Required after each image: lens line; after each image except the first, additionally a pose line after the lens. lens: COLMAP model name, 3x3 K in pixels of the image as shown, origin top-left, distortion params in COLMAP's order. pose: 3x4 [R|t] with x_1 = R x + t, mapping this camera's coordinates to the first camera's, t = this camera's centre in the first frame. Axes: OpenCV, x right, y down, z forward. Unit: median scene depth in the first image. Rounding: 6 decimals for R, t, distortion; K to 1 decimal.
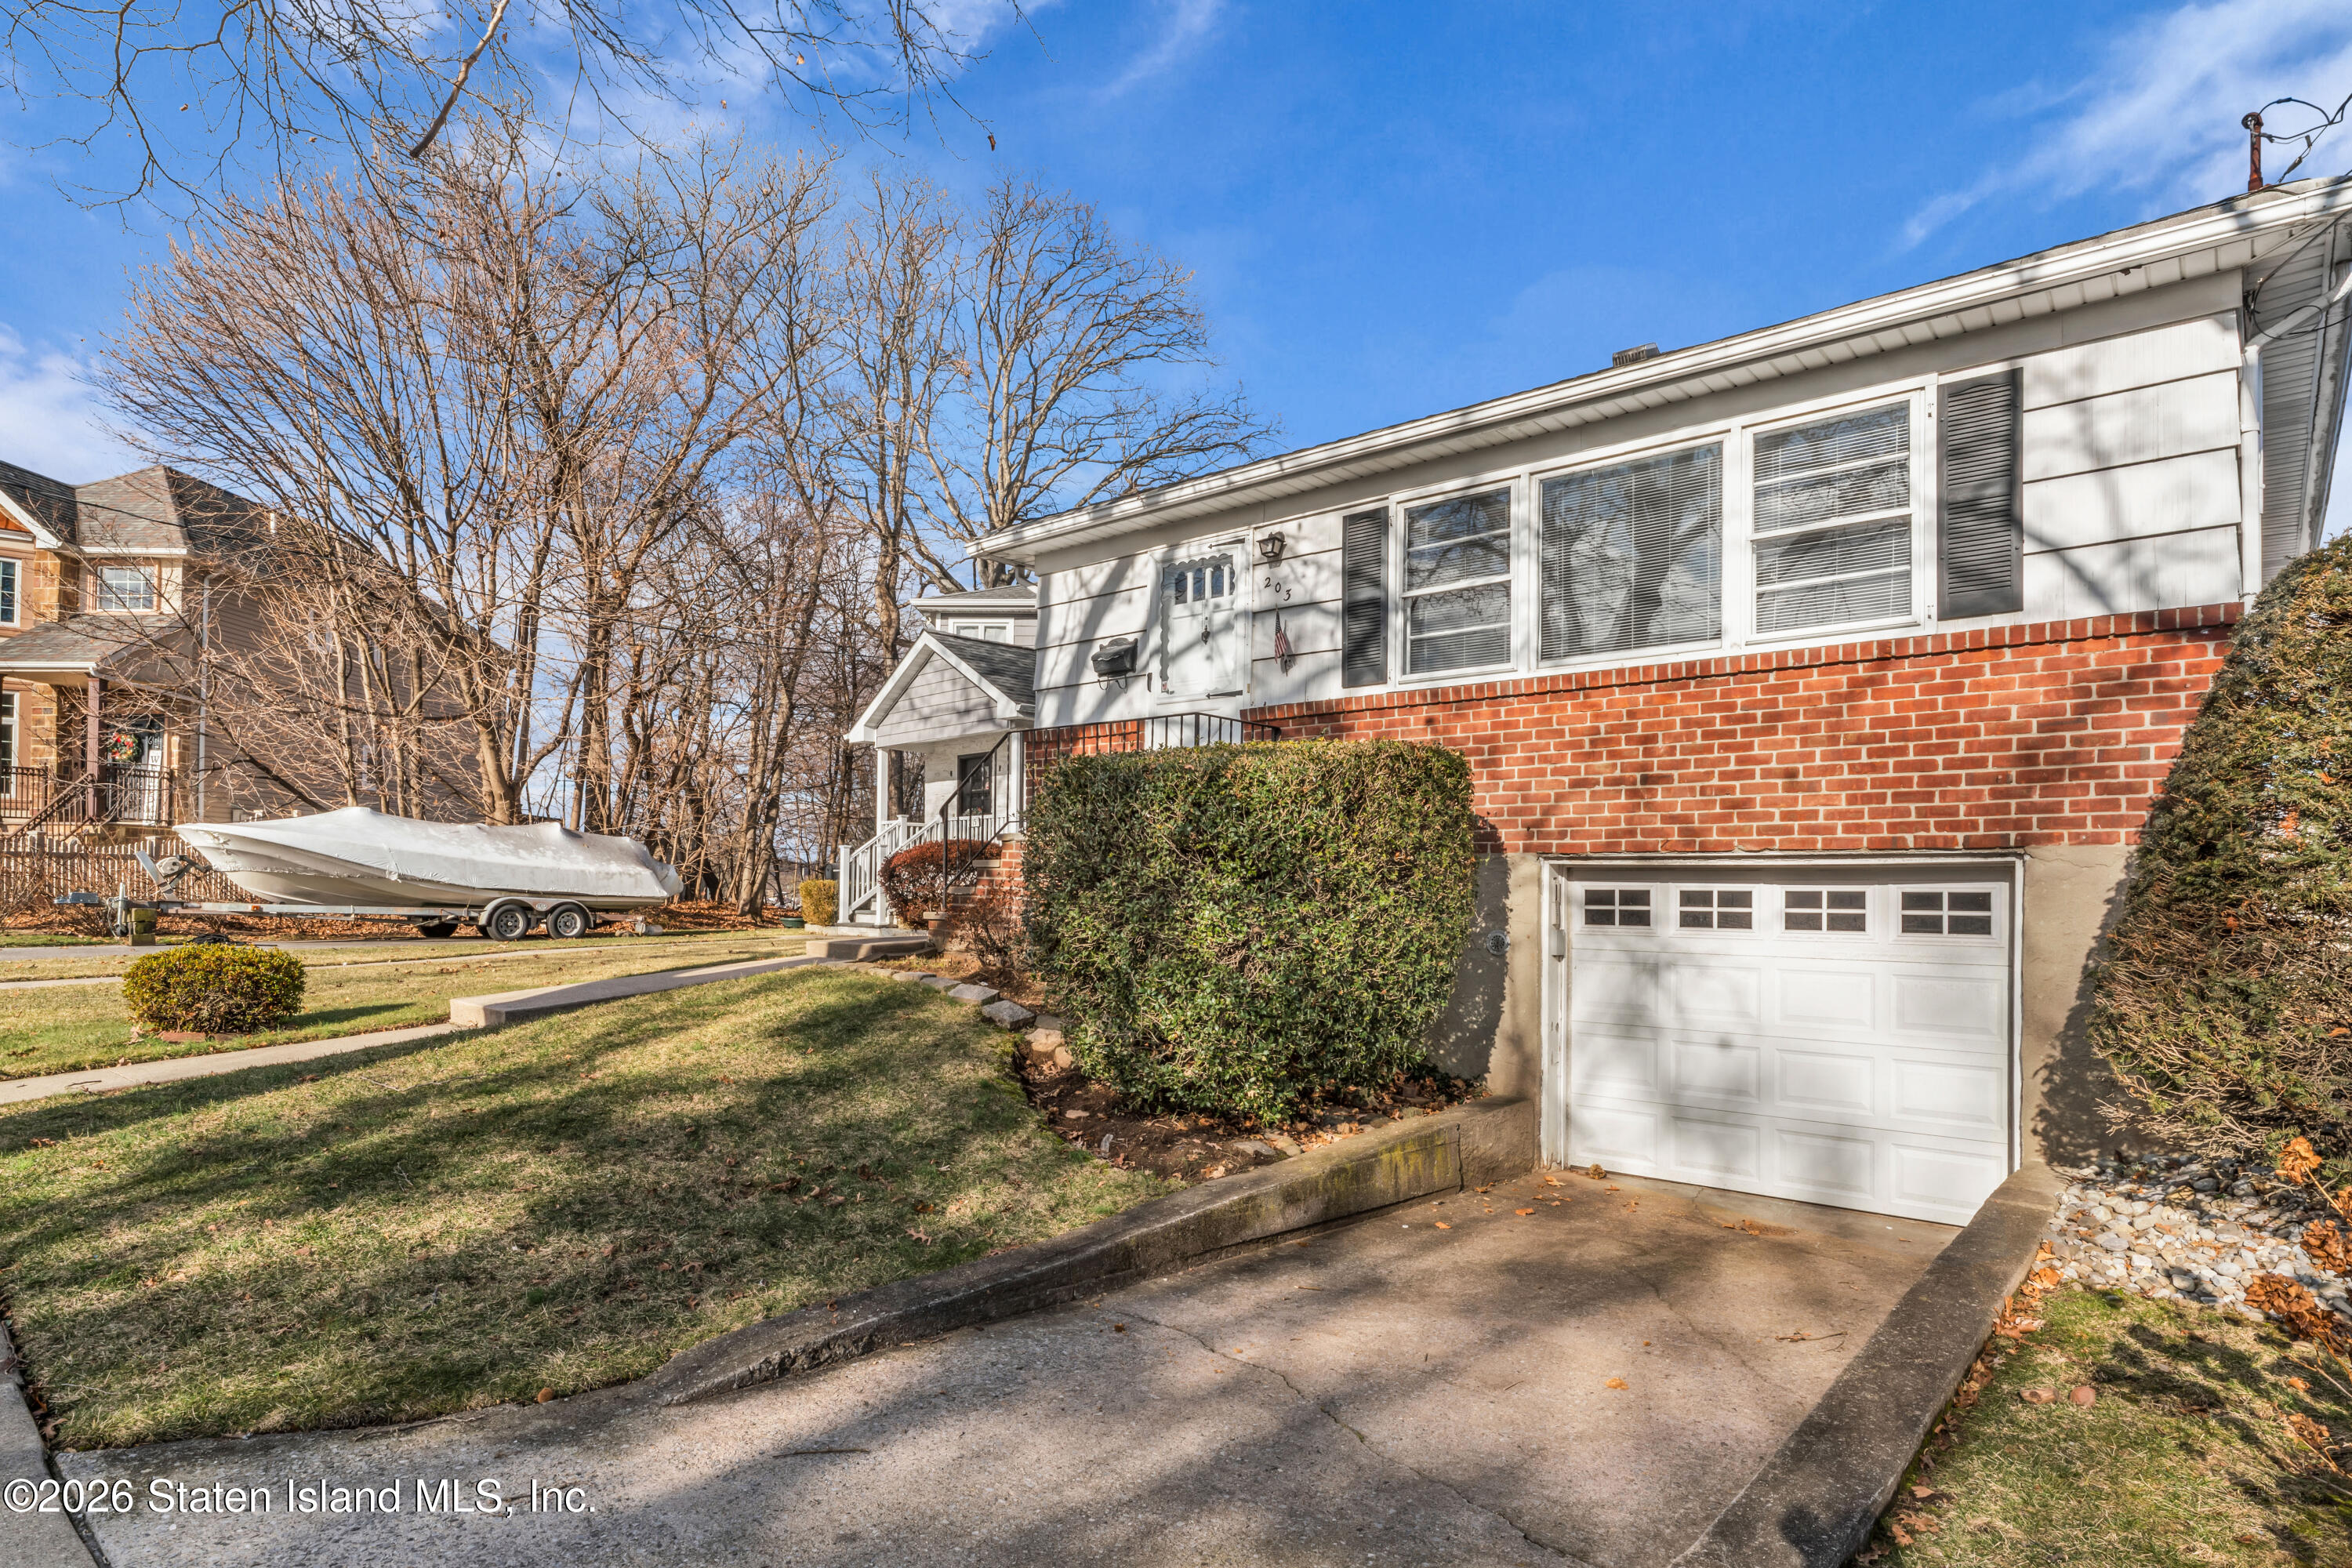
lens RADIAL K [[1246.6, 0, 1176.5], [0, 1246.6, 749.0], [0, 0, 1]] dist [-0.001222, 0.000100]
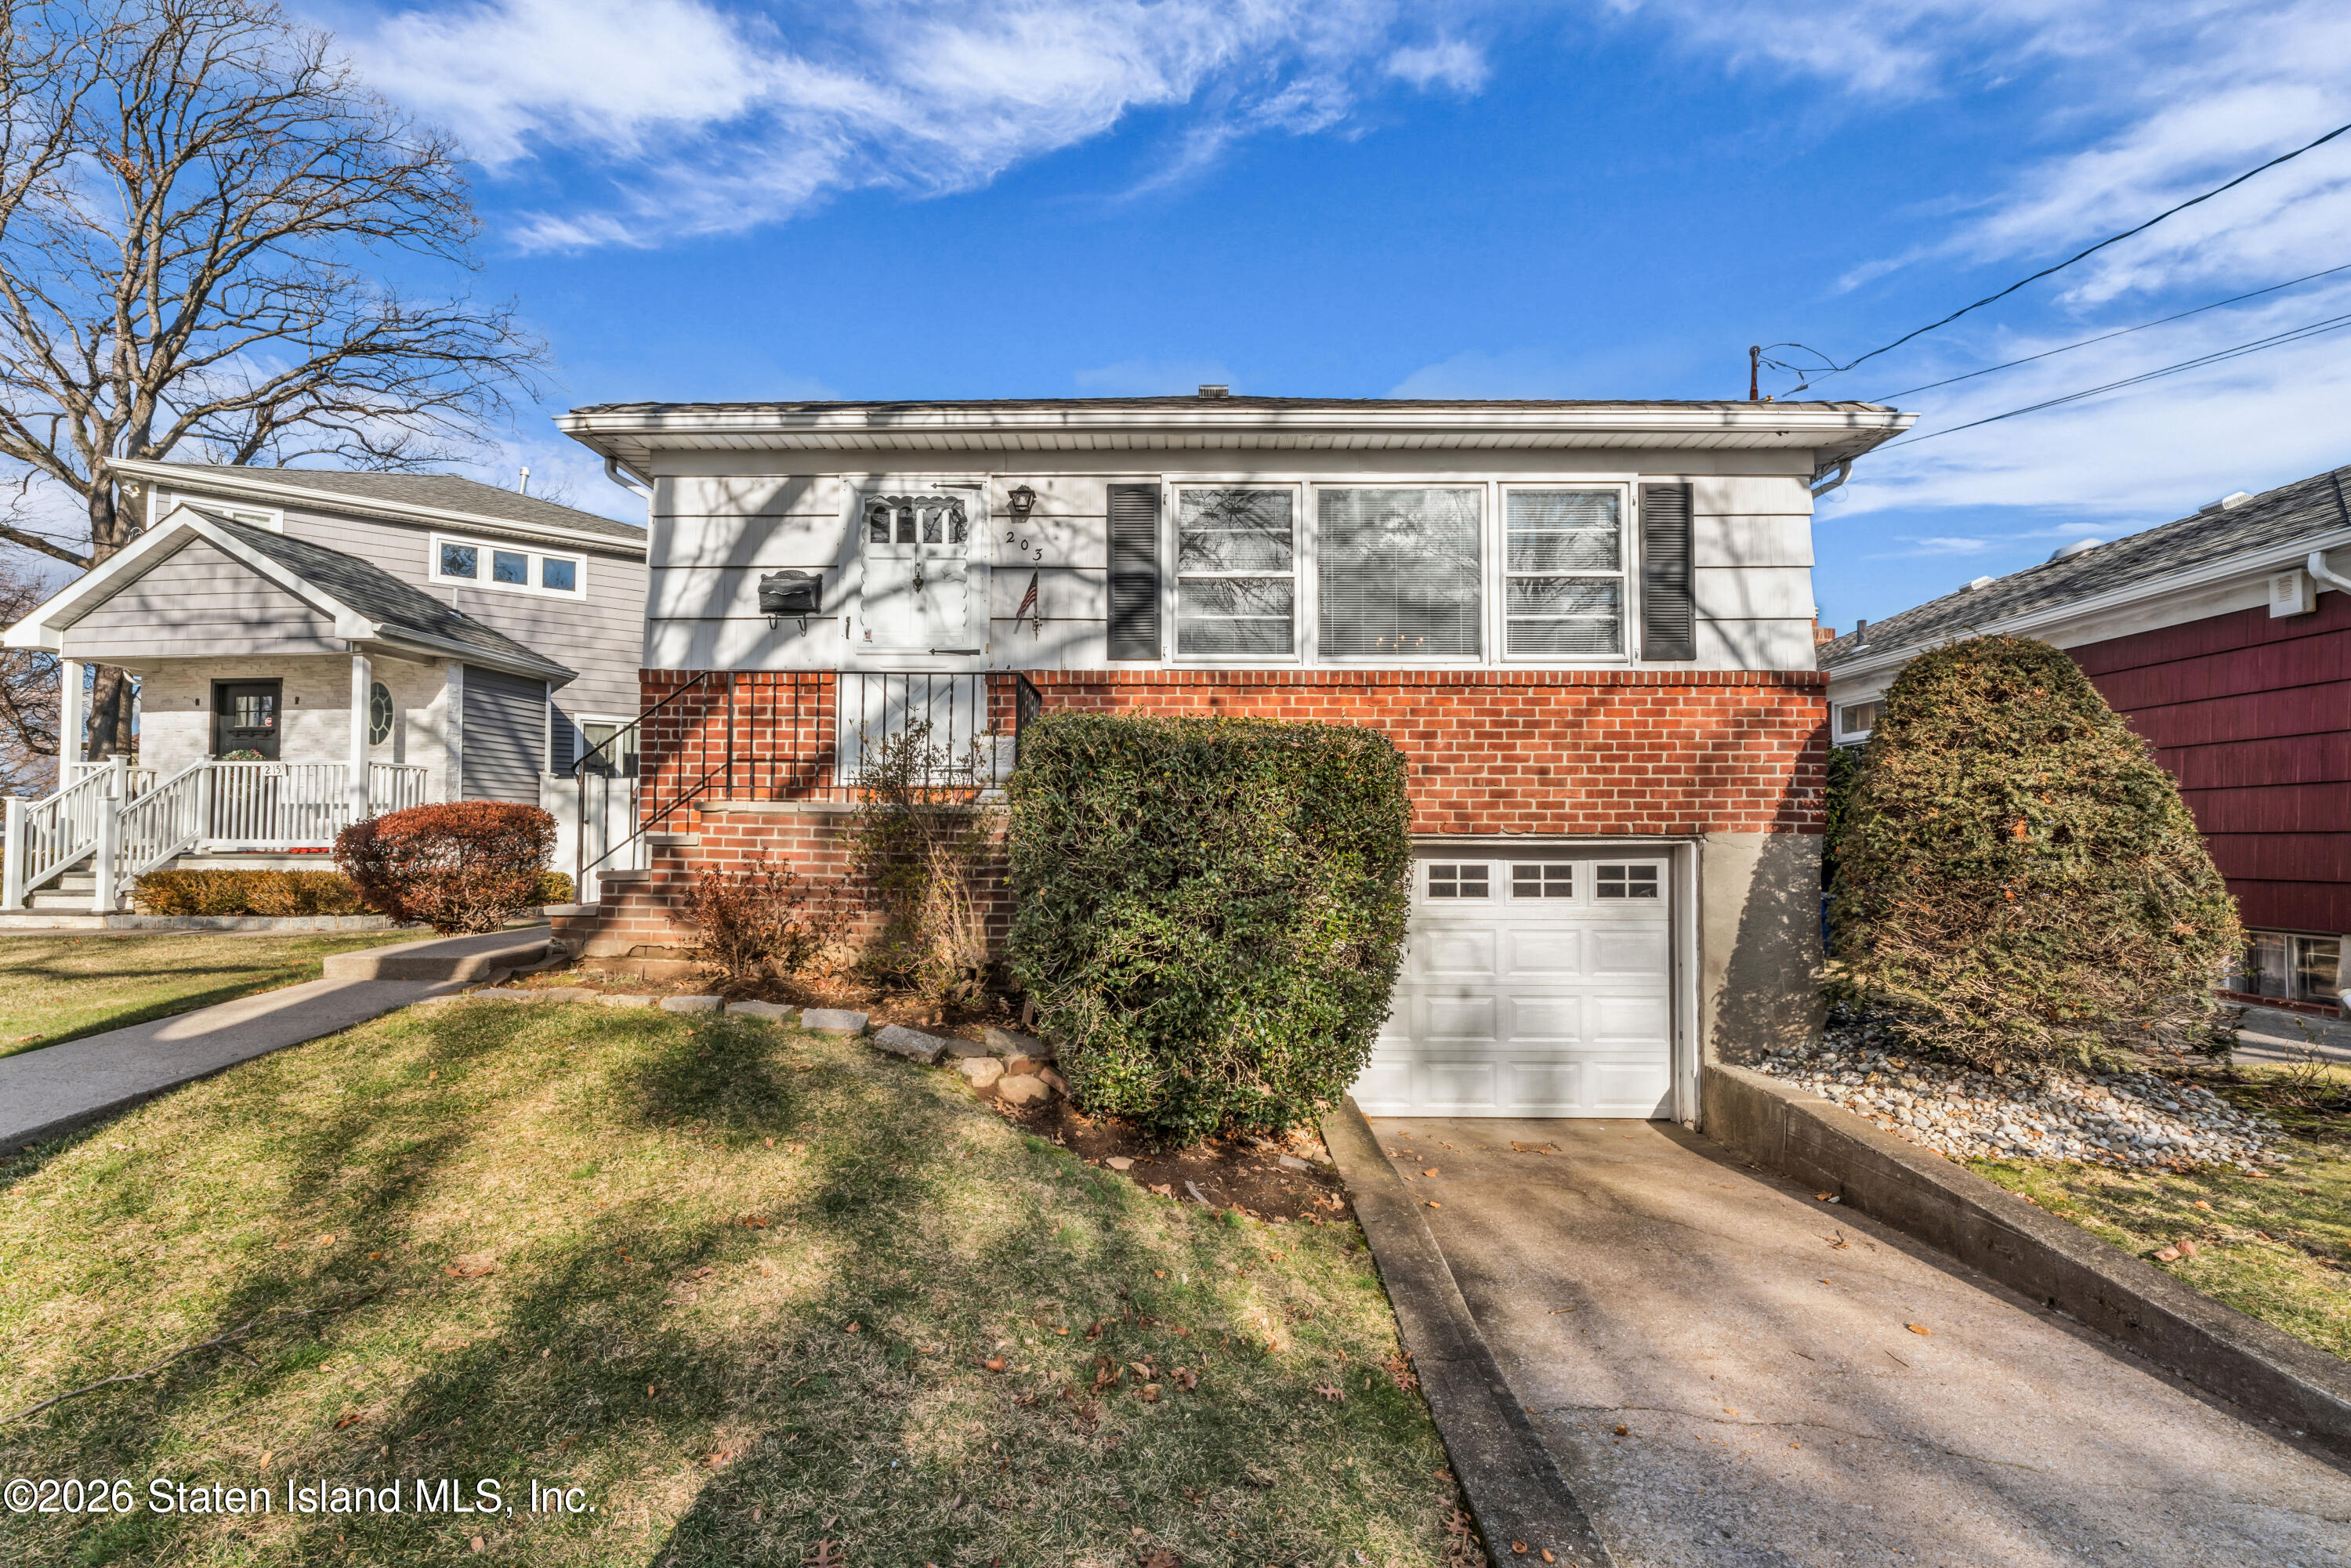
lens RADIAL K [[1090.5, 0, 1177.2], [0, 1090.5, 729.0], [0, 0, 1]] dist [-0.000216, 0.000108]
pose [[0.769916, 0.059909, 0.635327, -0.464958], [-0.066936, 0.997673, -0.012961, 0.016155], [-0.634625, -0.032548, 0.772135, 0.390131]]
